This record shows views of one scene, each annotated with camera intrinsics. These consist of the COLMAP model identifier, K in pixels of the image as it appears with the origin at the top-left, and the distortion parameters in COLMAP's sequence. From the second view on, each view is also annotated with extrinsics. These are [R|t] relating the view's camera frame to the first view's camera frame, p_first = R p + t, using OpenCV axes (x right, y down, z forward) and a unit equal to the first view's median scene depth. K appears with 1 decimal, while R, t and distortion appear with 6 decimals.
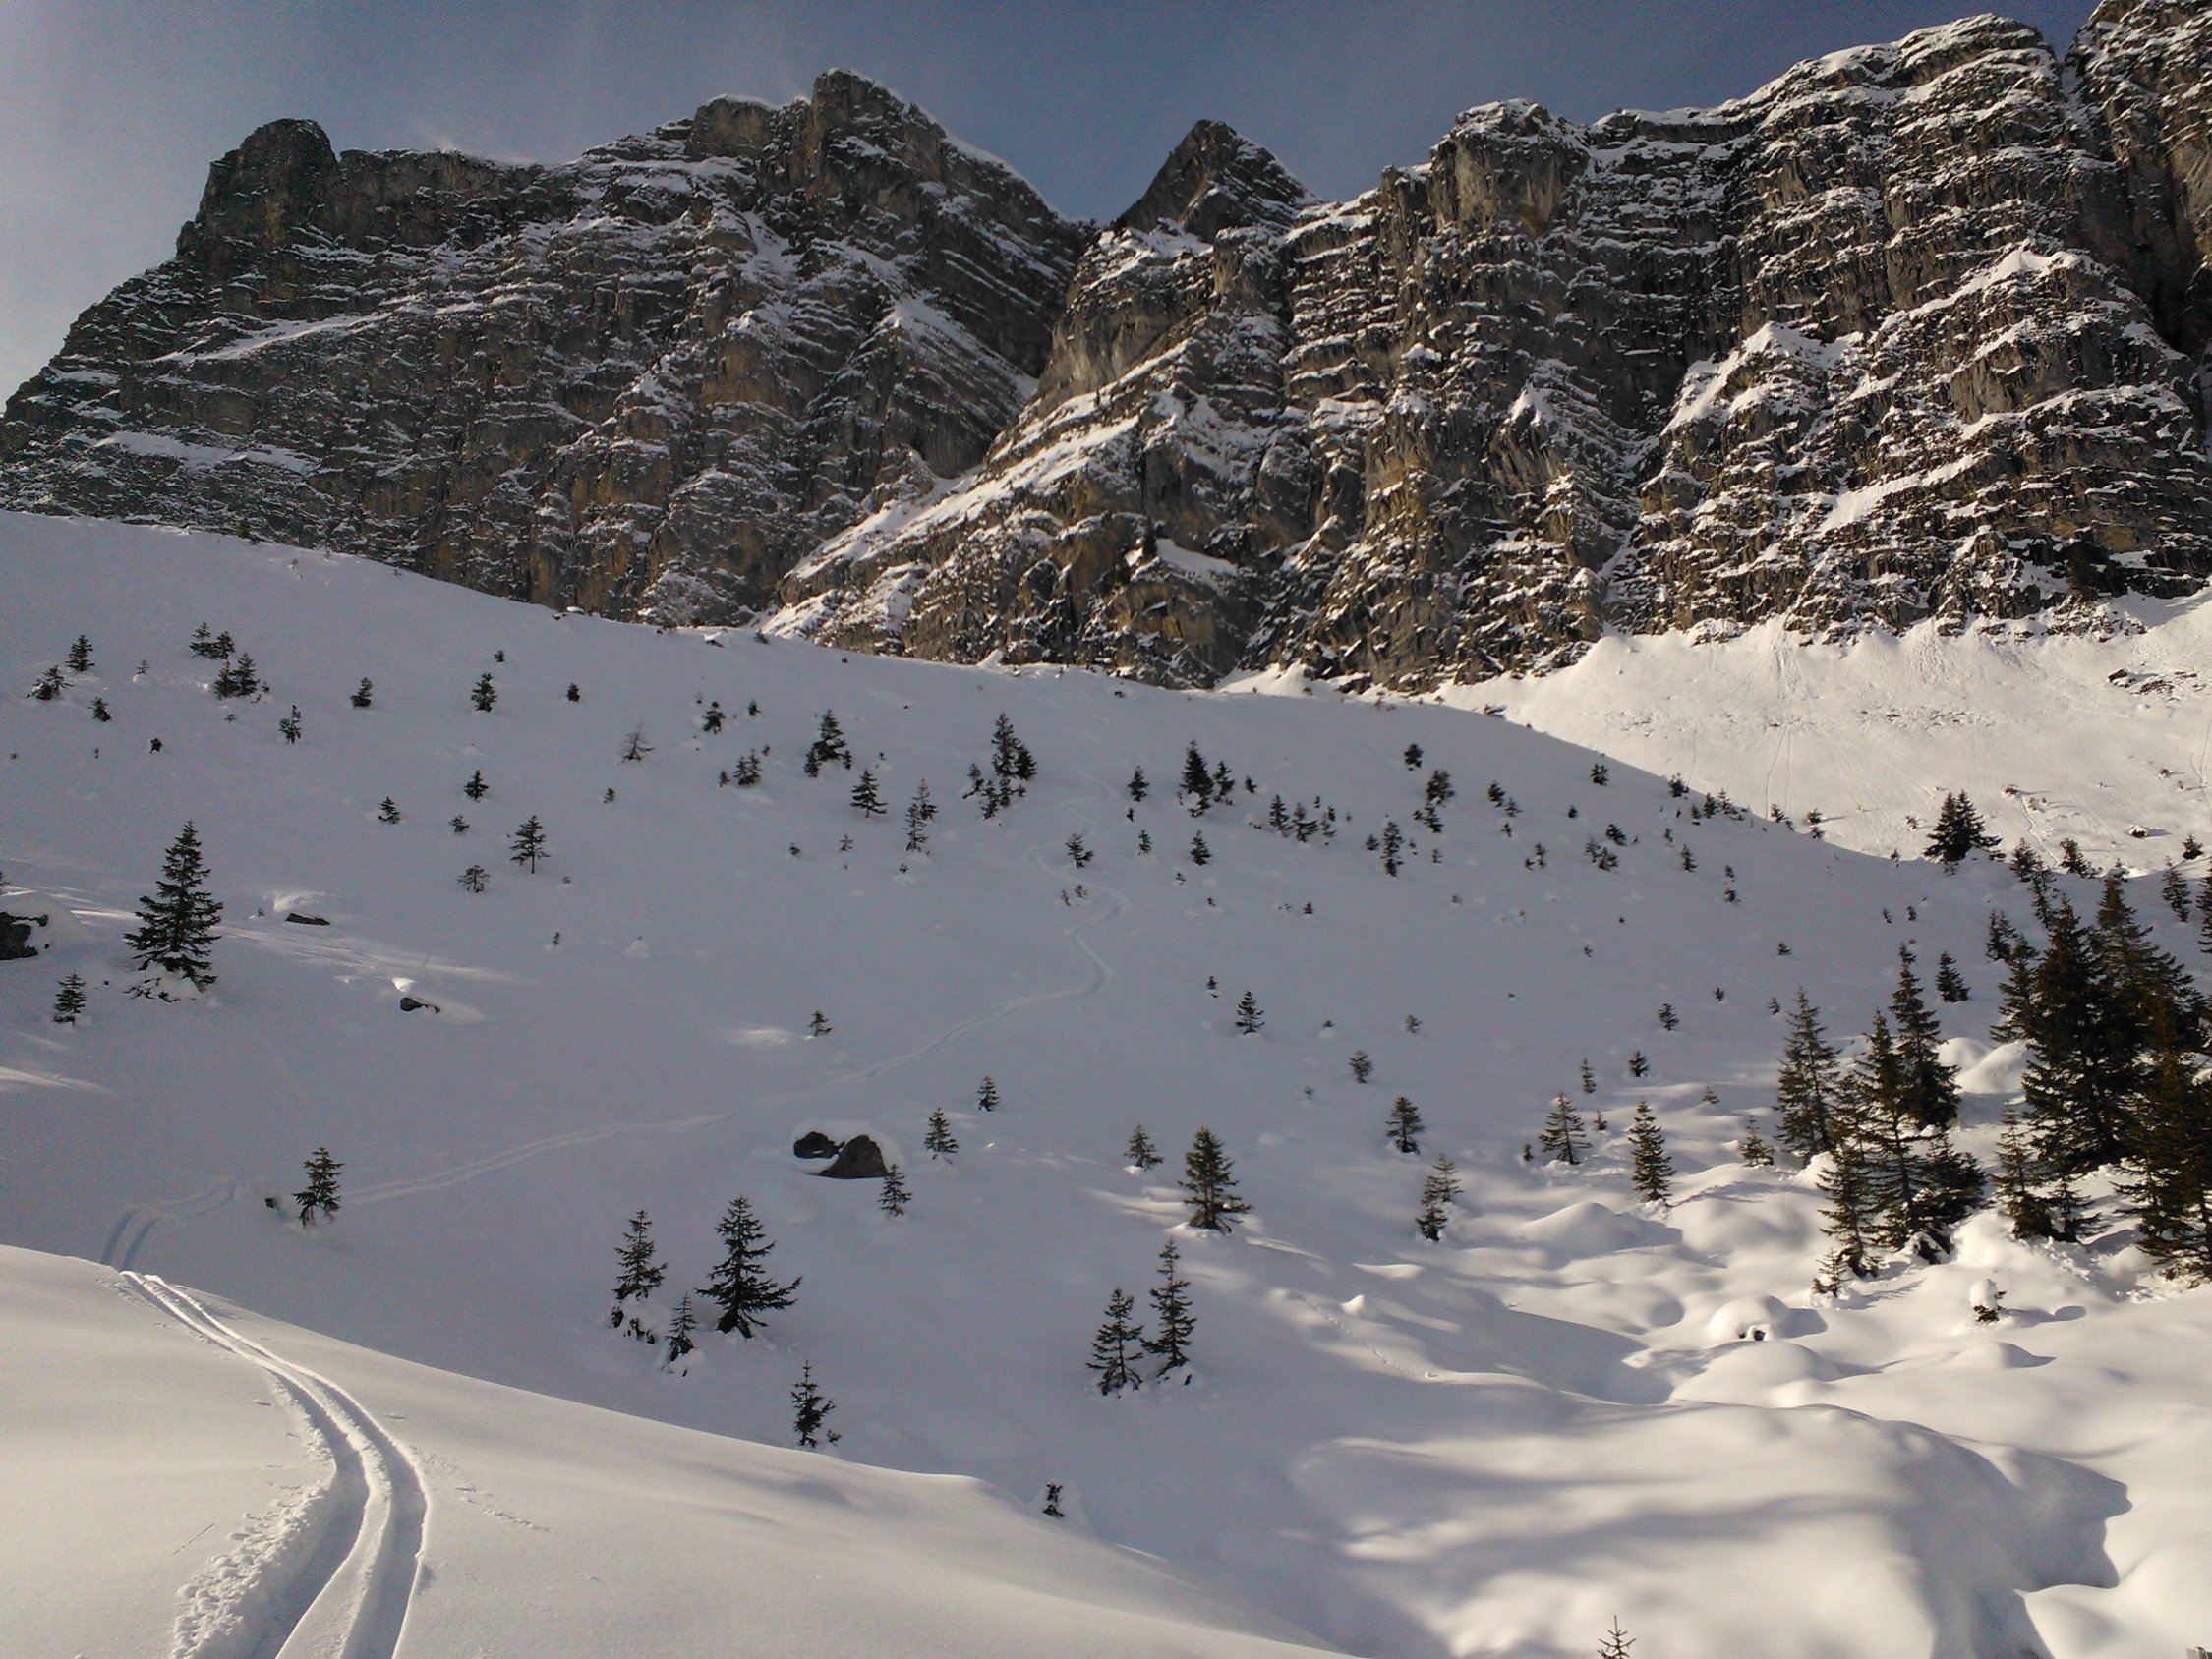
lens RADIAL K [[2111.3, 0, 1106.0], [0, 2111.3, 829.5], [0, 0, 1]] dist [0.187507, -0.387476]
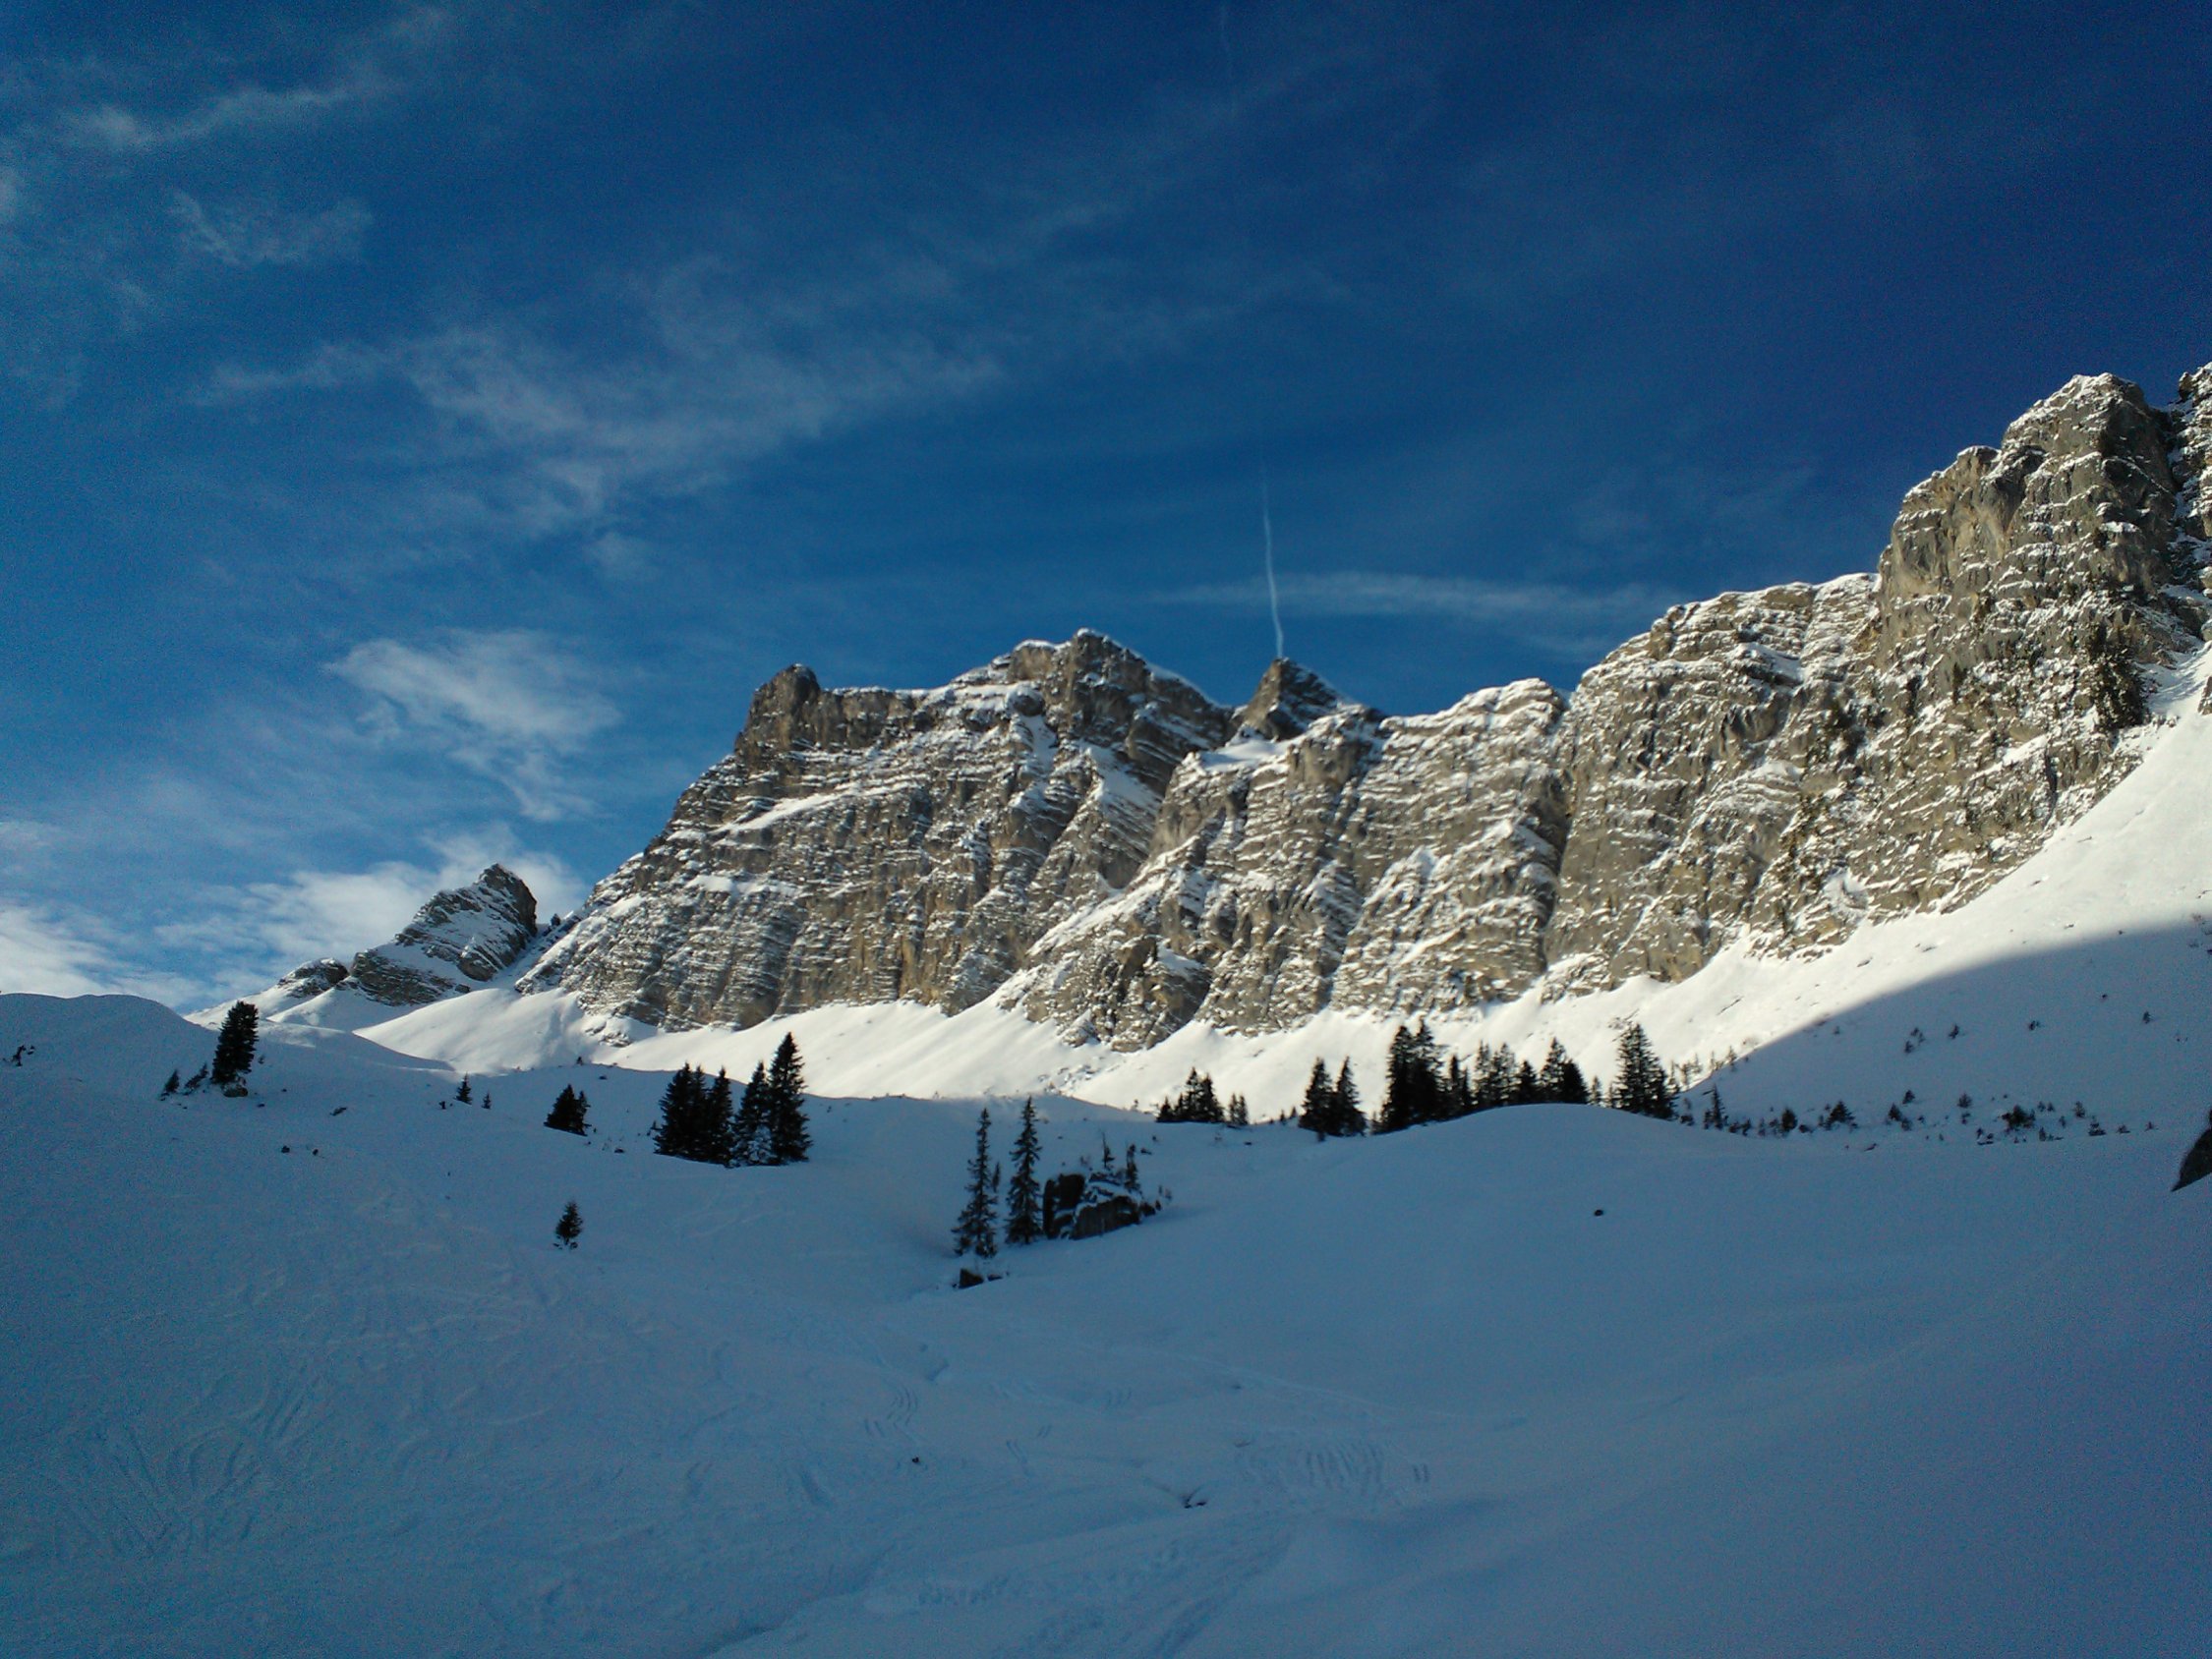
lens RADIAL K [[2111.3, 0, 1106.0], [0, 2111.3, 829.5], [0, 0, 1]] dist [0.187507, -0.387476]
pose [[0.962506, -0.062905, -0.263865, 0.412585], [0.040925, 0.995280, -0.087991, -0.065759], [0.268155, 0.073893, 0.960538, -0.746401]]
